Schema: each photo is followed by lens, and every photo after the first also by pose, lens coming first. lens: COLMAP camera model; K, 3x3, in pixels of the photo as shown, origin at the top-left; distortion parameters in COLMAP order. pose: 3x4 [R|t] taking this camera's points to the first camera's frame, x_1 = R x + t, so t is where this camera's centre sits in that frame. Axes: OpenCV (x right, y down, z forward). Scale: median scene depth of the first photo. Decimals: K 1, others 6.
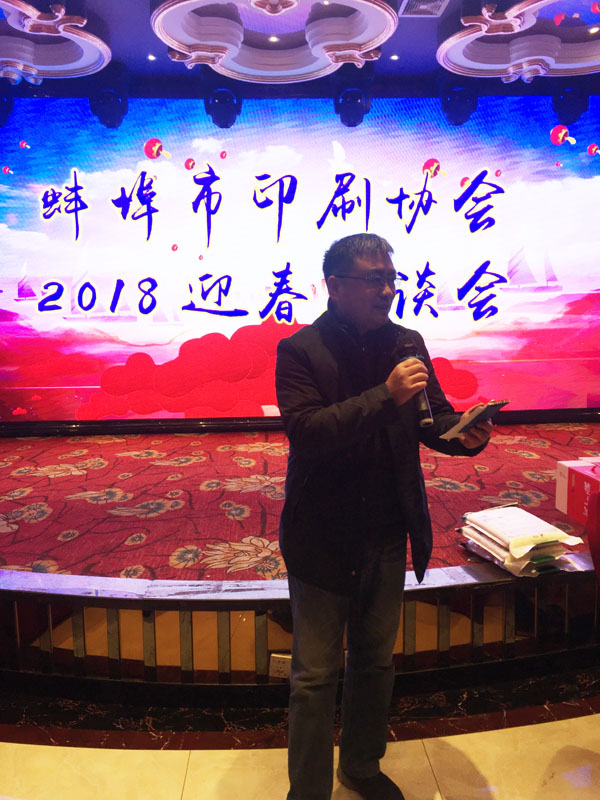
lens RADIAL K [[693.8, 0, 297.6], [0, 693.8, 391.6], [0, 0, 1]] dist [0.099712, -0.121385]
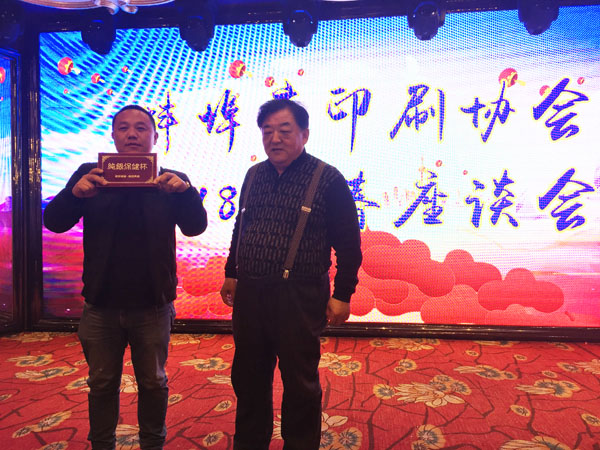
lens RADIAL K [[520.4, 0, 298.2], [0, 520.4, 217.2], [0, 0, 1]] dist [0.099712, -0.121385]
pose [[0.987783, 0.010728, -0.155465, 0.015458], [-0.026638, 0.994568, -0.100620, -0.039080], [0.153541, 0.103532, 0.982704, 0.240406]]
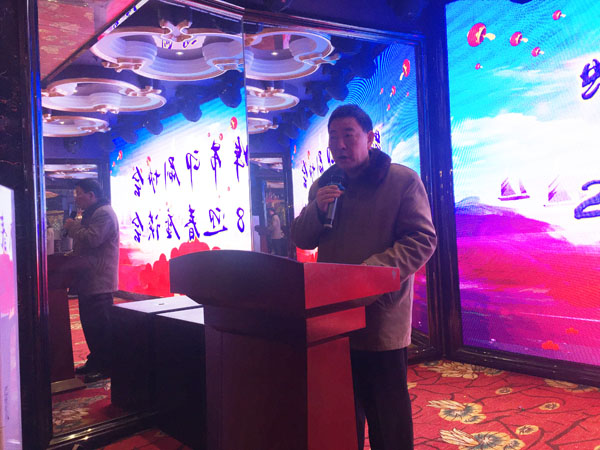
lens RADIAL K [[520.4, 0, 299.9], [0, 520.4, 212.1], [0, 0, 1]] dist [0.099712, -0.121385]
pose [[0.641363, -0.035616, -0.766410, -0.118594], [-0.049194, 0.994957, -0.087405, -0.058064], [0.765659, 0.093761, 0.636377, 0.405375]]
